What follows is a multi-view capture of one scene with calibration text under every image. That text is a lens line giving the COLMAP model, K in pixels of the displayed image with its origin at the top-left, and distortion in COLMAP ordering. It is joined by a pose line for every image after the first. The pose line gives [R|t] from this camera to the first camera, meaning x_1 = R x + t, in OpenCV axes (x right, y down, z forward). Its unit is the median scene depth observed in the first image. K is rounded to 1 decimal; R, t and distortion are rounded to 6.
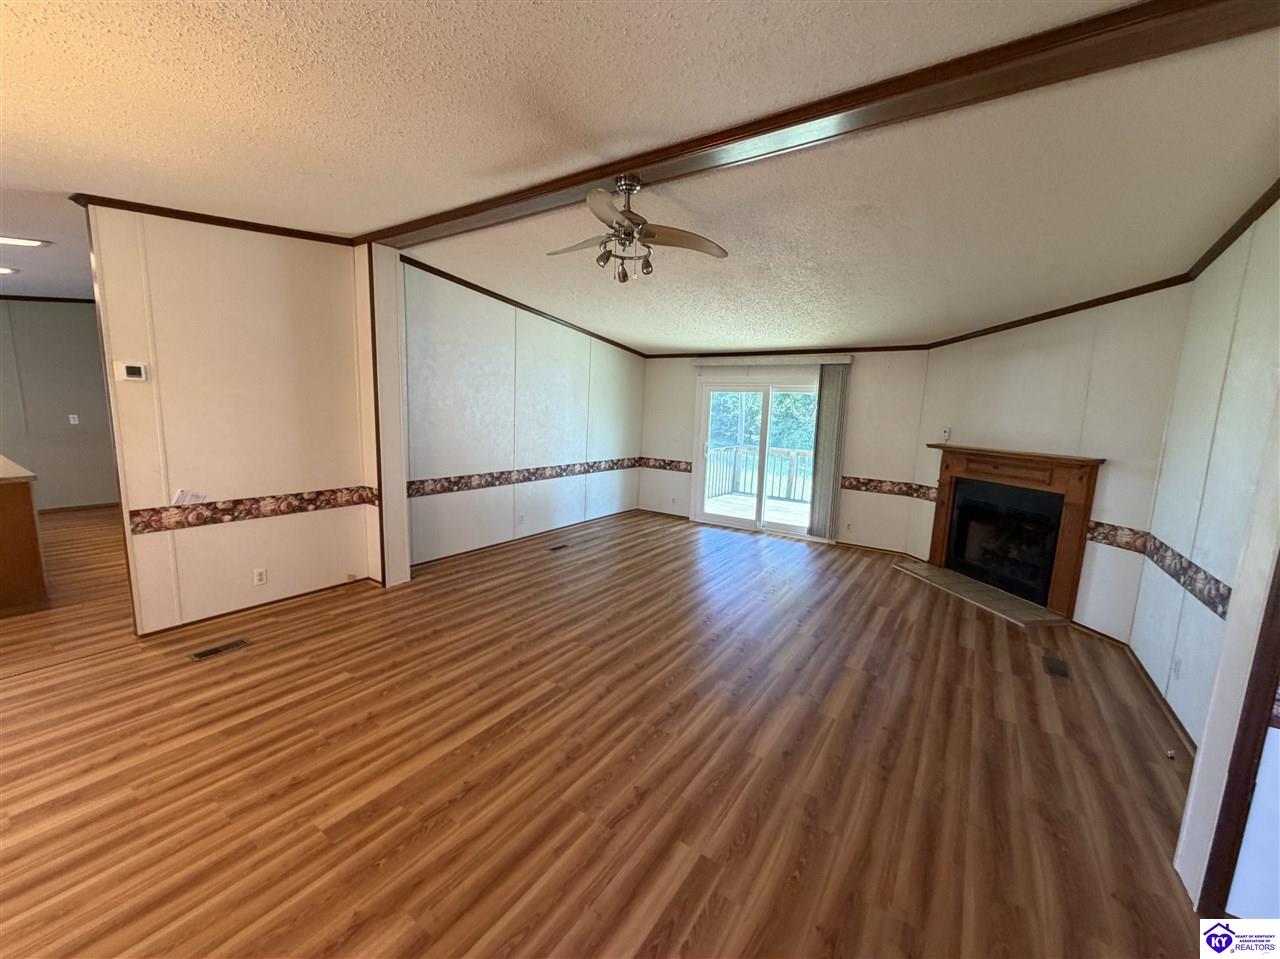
lens RADIAL K [[510.4, 0, 635.8], [0, 510.4, 474.3], [0, 0, 1]] dist [0.001741, -0.000077]
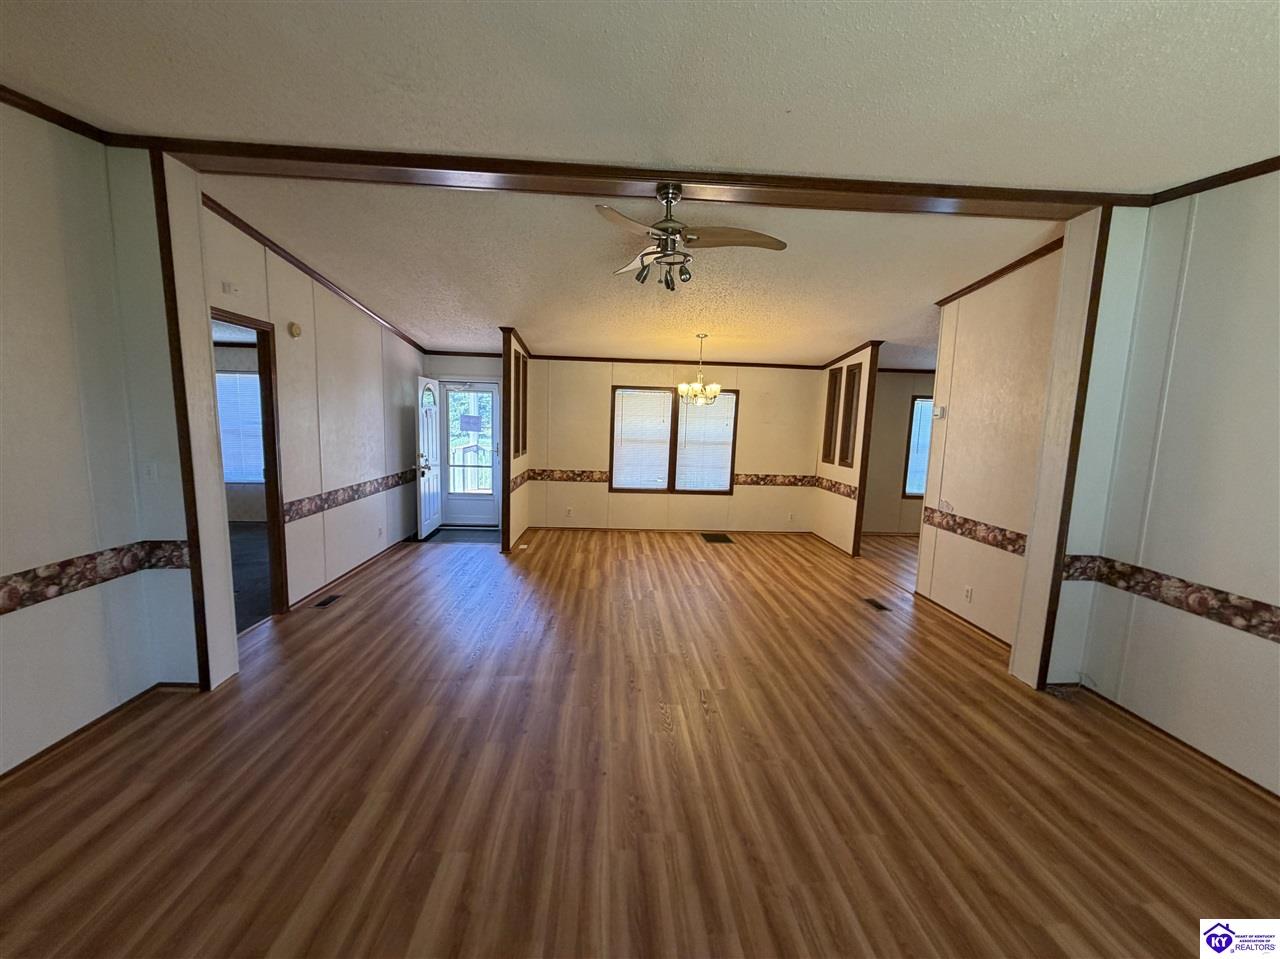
lens RADIAL K [[510.4, 0, 635.6], [0, 510.4, 489.4], [0, 0, 1]] dist [0.001741, -0.000077]
pose [[-0.796391, 0.025821, -0.604231, 0.462693], [-0.133656, 0.966871, 0.217479, -0.151530], [0.589829, 0.253957, -0.766556, 1.336535]]
